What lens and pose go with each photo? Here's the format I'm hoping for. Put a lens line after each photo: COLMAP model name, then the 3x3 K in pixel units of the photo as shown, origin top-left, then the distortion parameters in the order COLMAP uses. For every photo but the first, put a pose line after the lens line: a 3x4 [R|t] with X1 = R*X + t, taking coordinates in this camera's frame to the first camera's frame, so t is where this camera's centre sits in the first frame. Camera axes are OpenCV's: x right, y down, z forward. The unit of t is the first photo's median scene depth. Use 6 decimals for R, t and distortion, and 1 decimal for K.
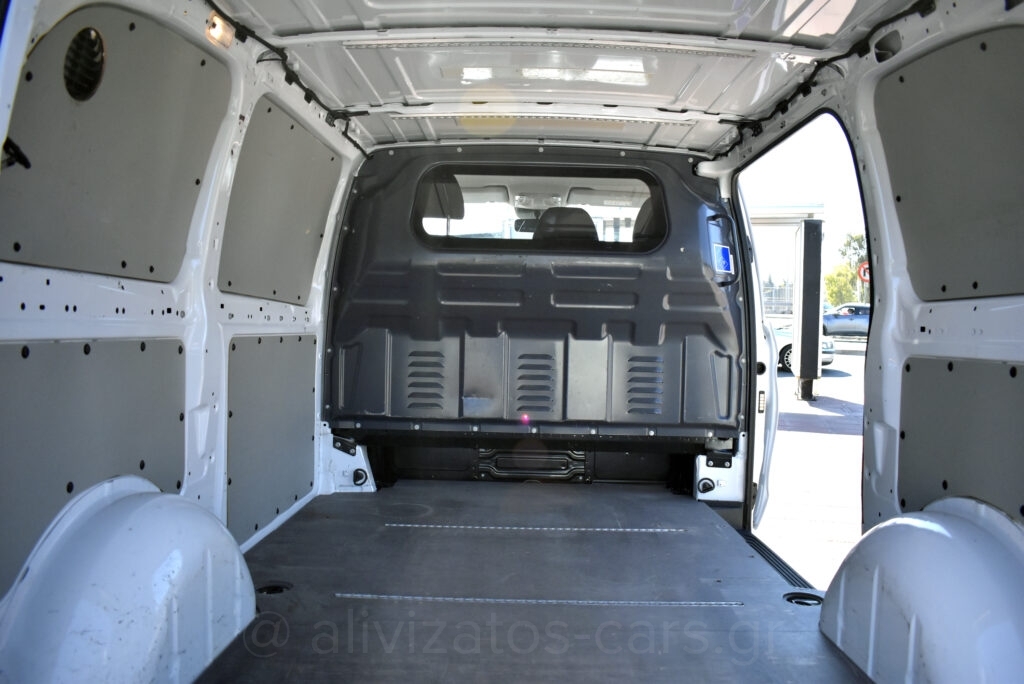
lens RADIAL K [[800.5, 0, 514.7], [0, 800.5, 335.8], [0, 0, 1]] dist [-0.088593, 0.022477]
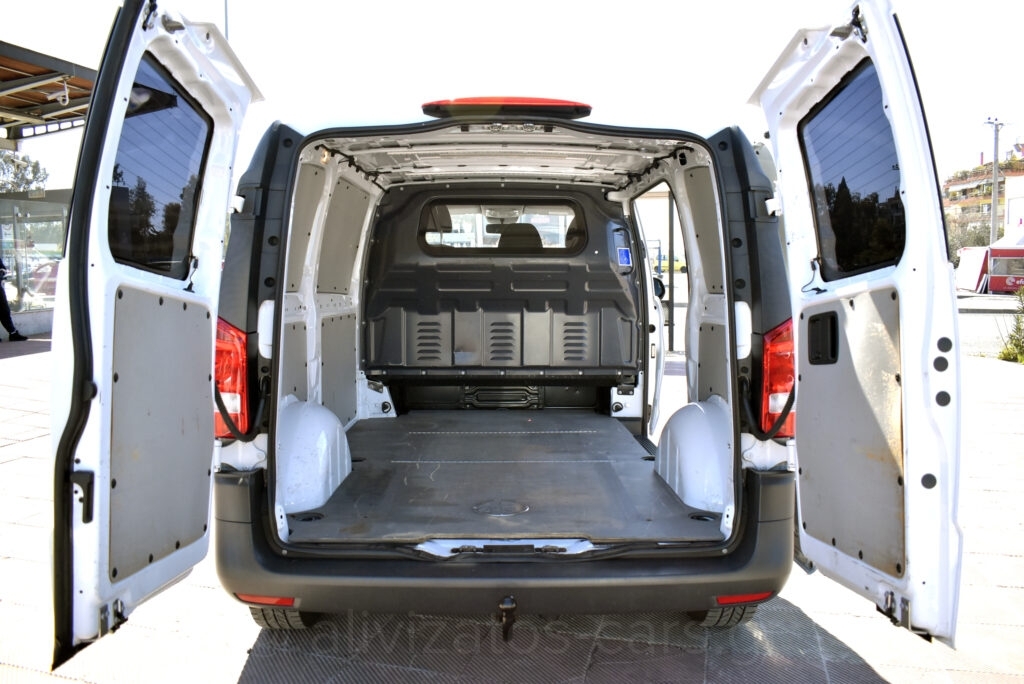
lens RADIAL K [[800.5, 0, 514.8], [0, 800.5, 340.4], [0, 0, 1]] dist [-0.088593, 0.022477]
pose [[0.999275, -0.022308, 0.030857, 0.003071], [0.020522, 0.998162, 0.057022, -0.028677], [-0.032072, -0.056348, 0.997896, -0.507732]]
